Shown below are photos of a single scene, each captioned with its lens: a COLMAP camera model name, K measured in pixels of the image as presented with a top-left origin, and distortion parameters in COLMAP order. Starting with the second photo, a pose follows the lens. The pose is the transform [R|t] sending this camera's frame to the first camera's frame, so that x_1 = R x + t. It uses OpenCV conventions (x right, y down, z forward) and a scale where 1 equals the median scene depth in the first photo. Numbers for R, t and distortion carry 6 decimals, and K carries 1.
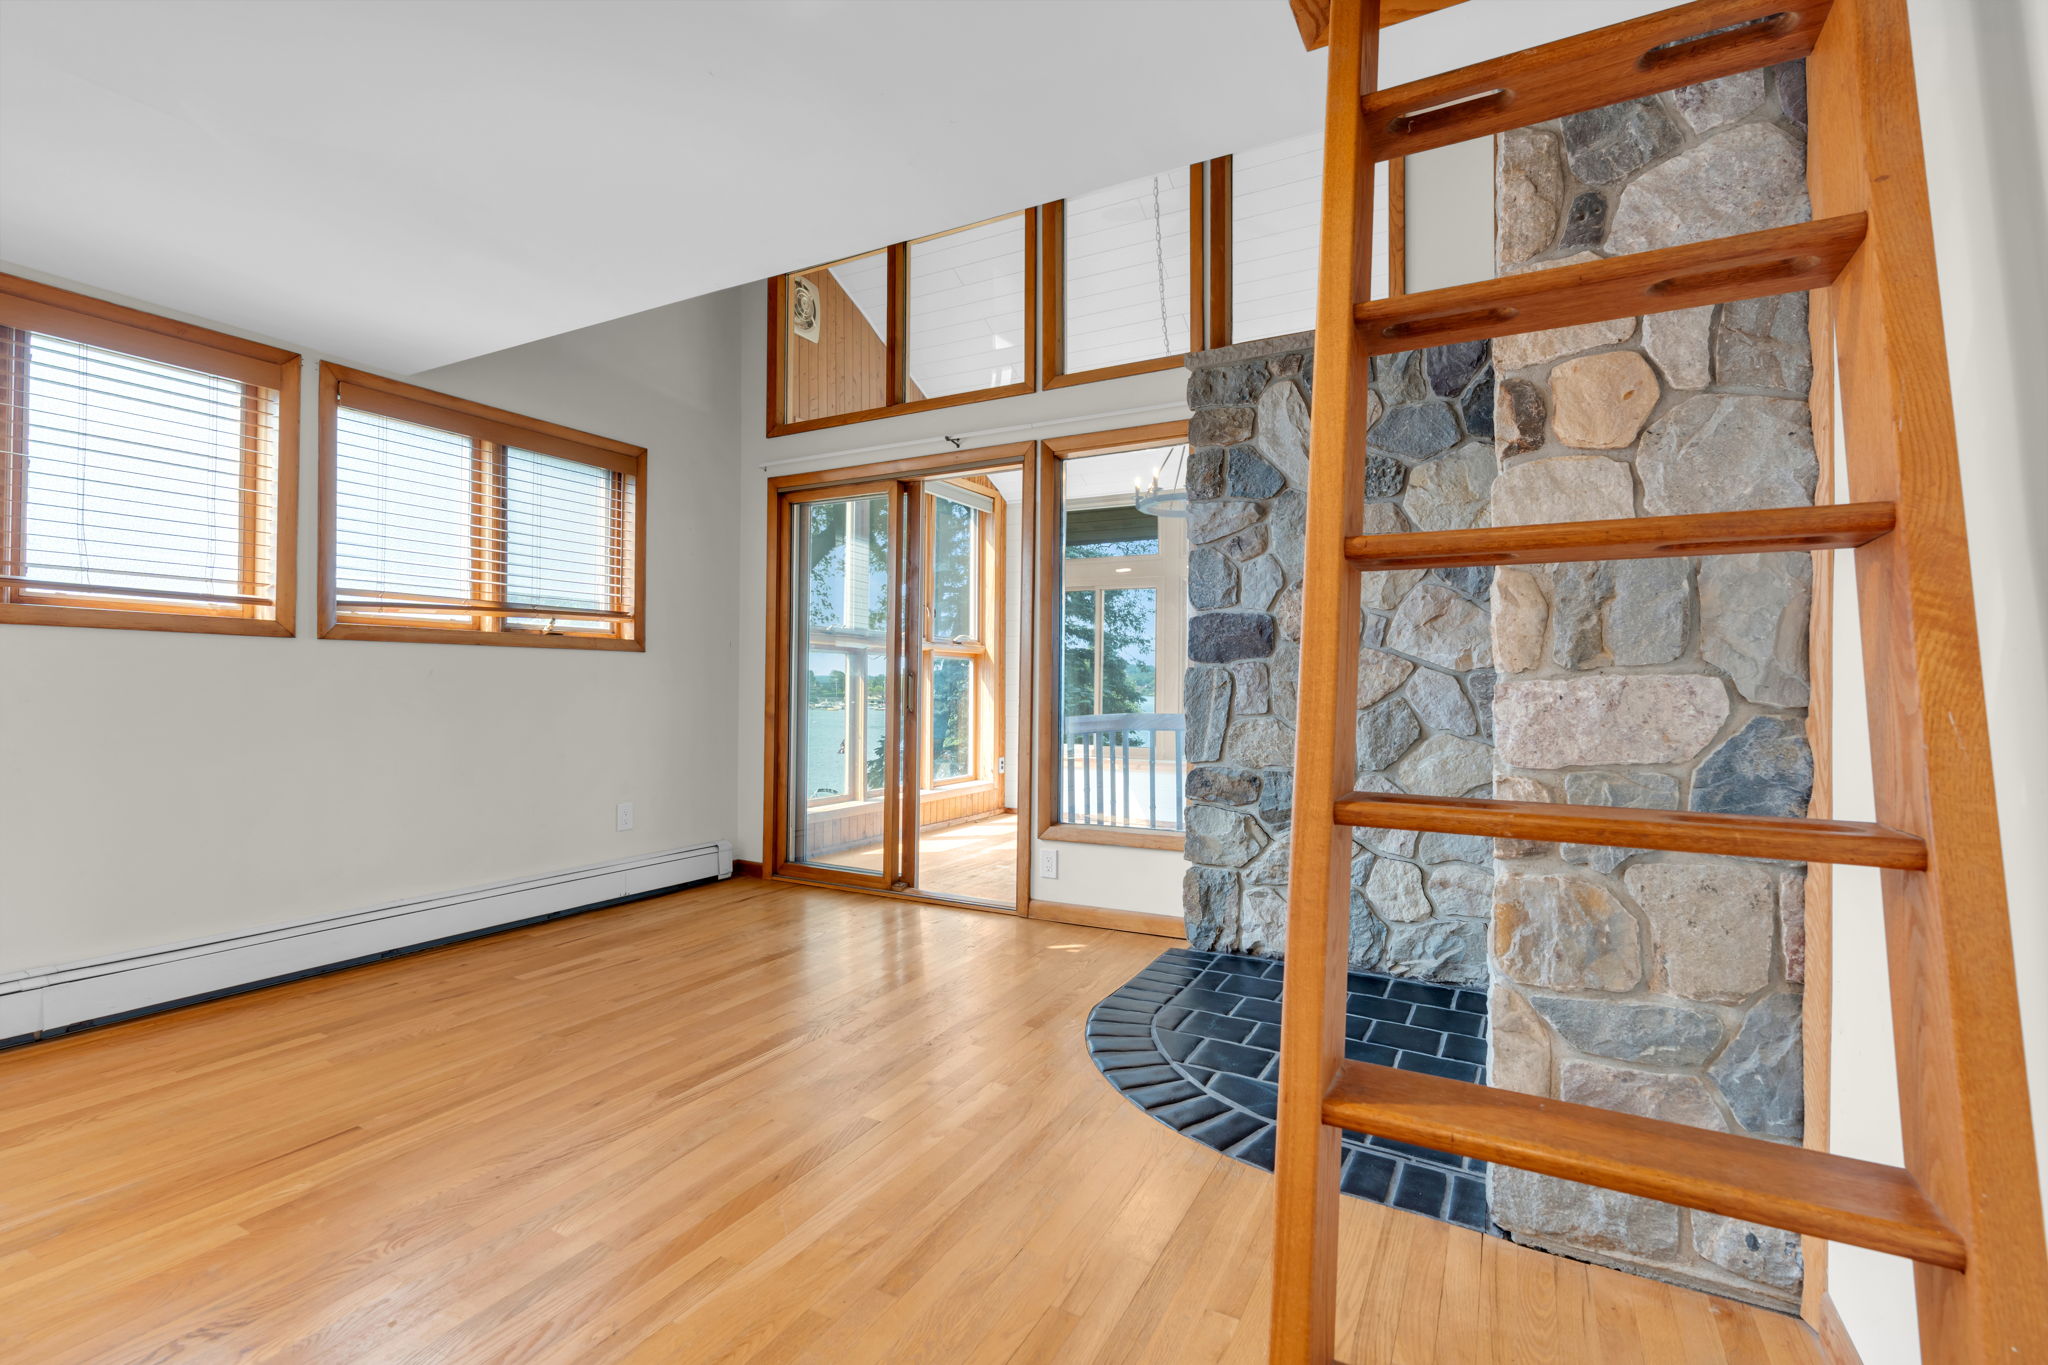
lens RADIAL K [[913.1, 0, 1024.8], [0, 913.1, 678.1], [0, 0, 1]] dist [-0.005615, 0.001128]
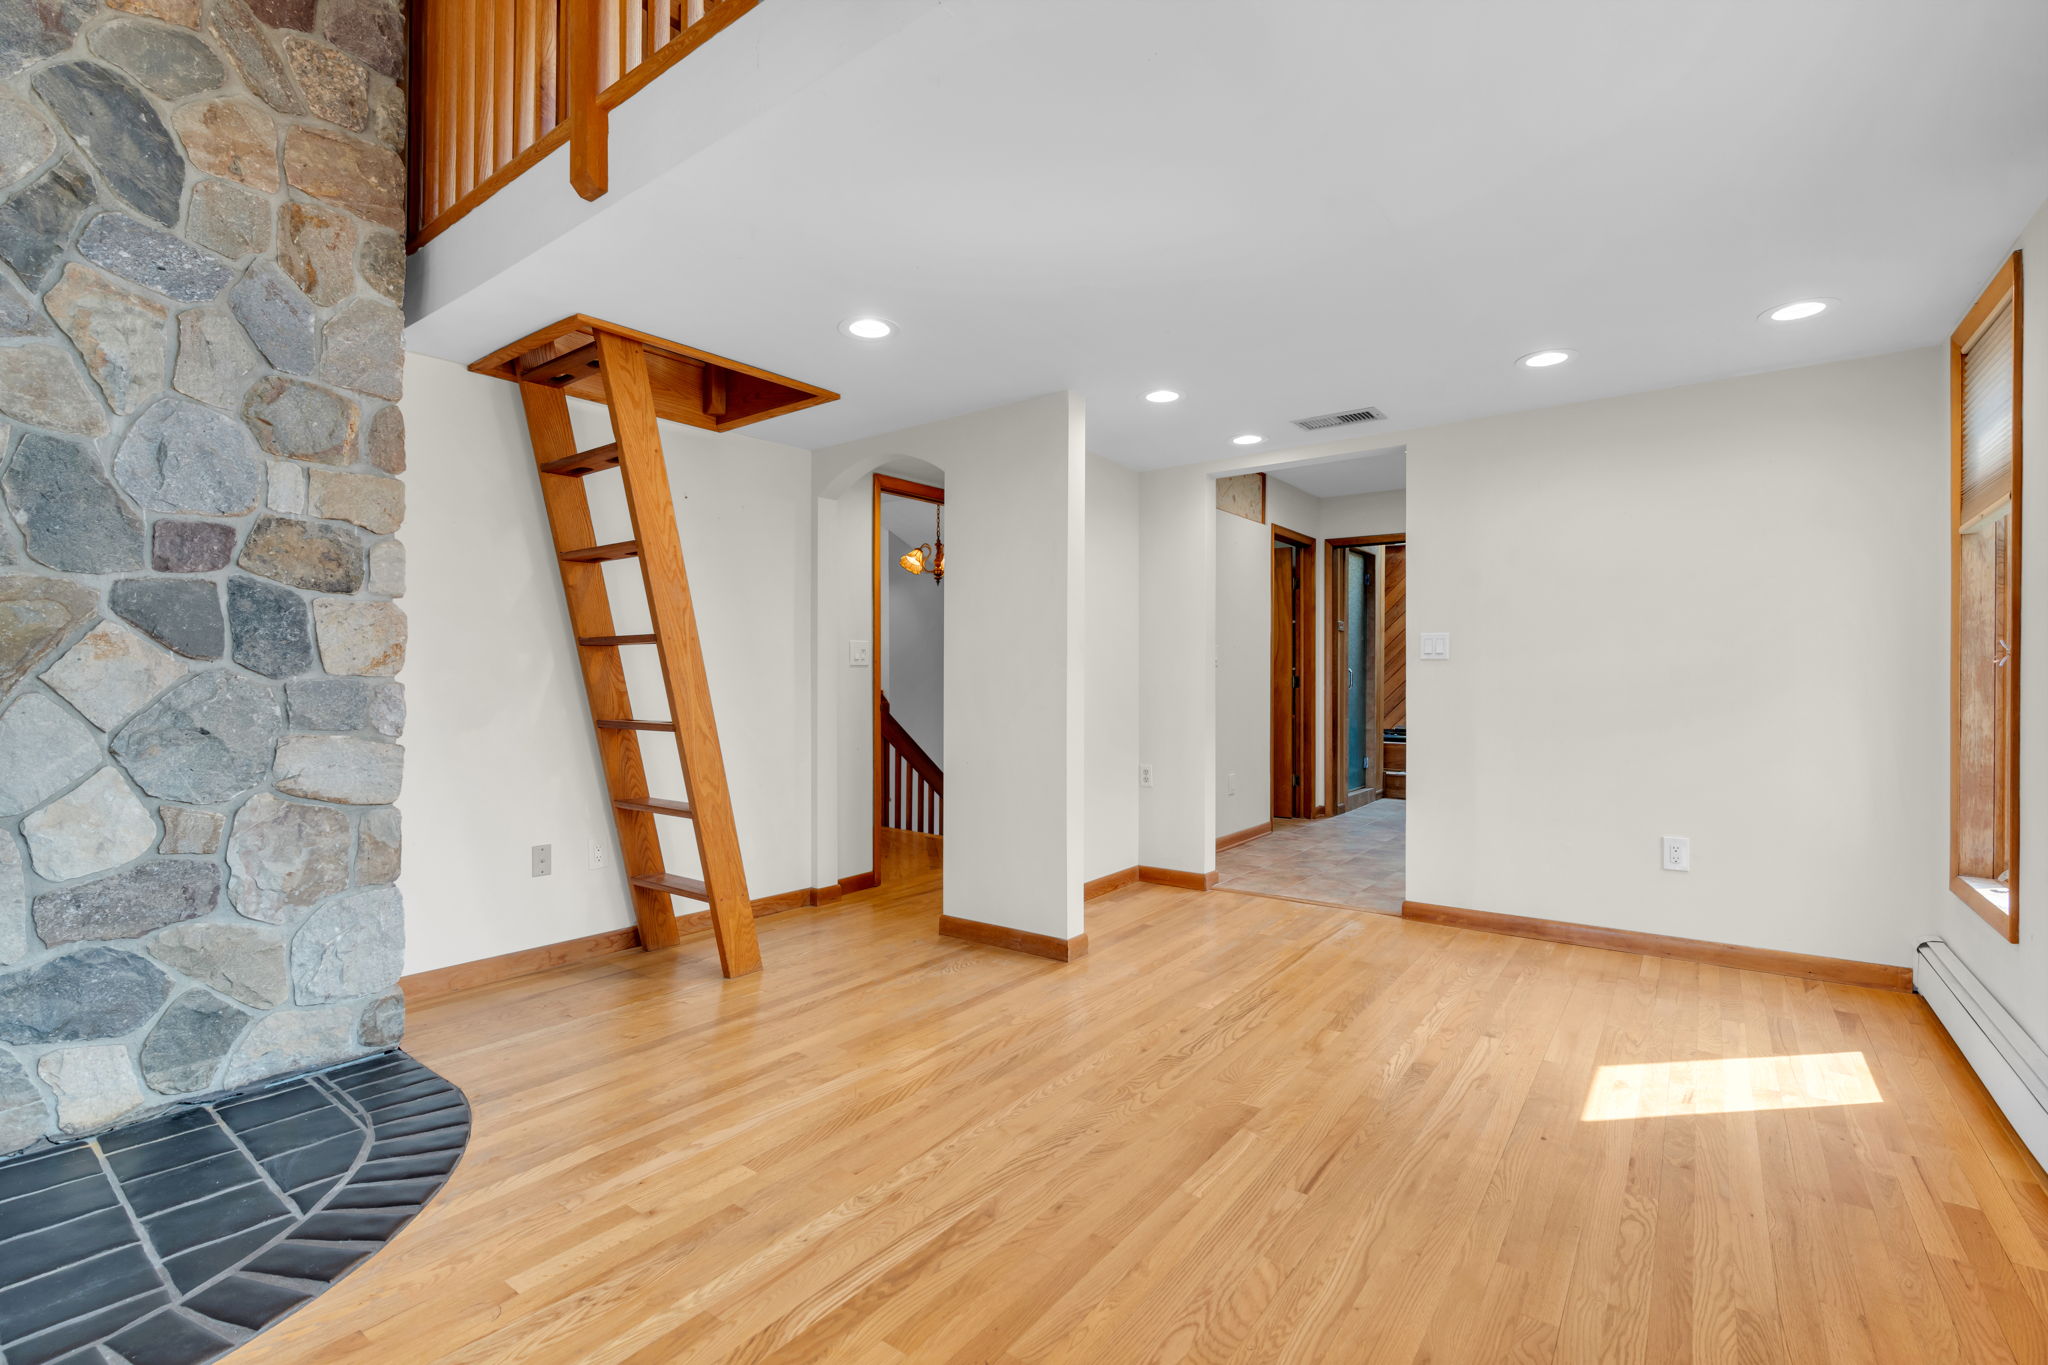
lens RADIAL K [[913.1, 0, 1018.7], [0, 913.1, 677.2], [0, 0, 1]] dist [-0.005615, 0.001128]
pose [[-0.989527, -0.008513, 0.144100, -0.560122], [-0.008782, 0.999961, -0.001236, -0.008878], [-0.144084, -0.002488, -0.989562, 1.854738]]
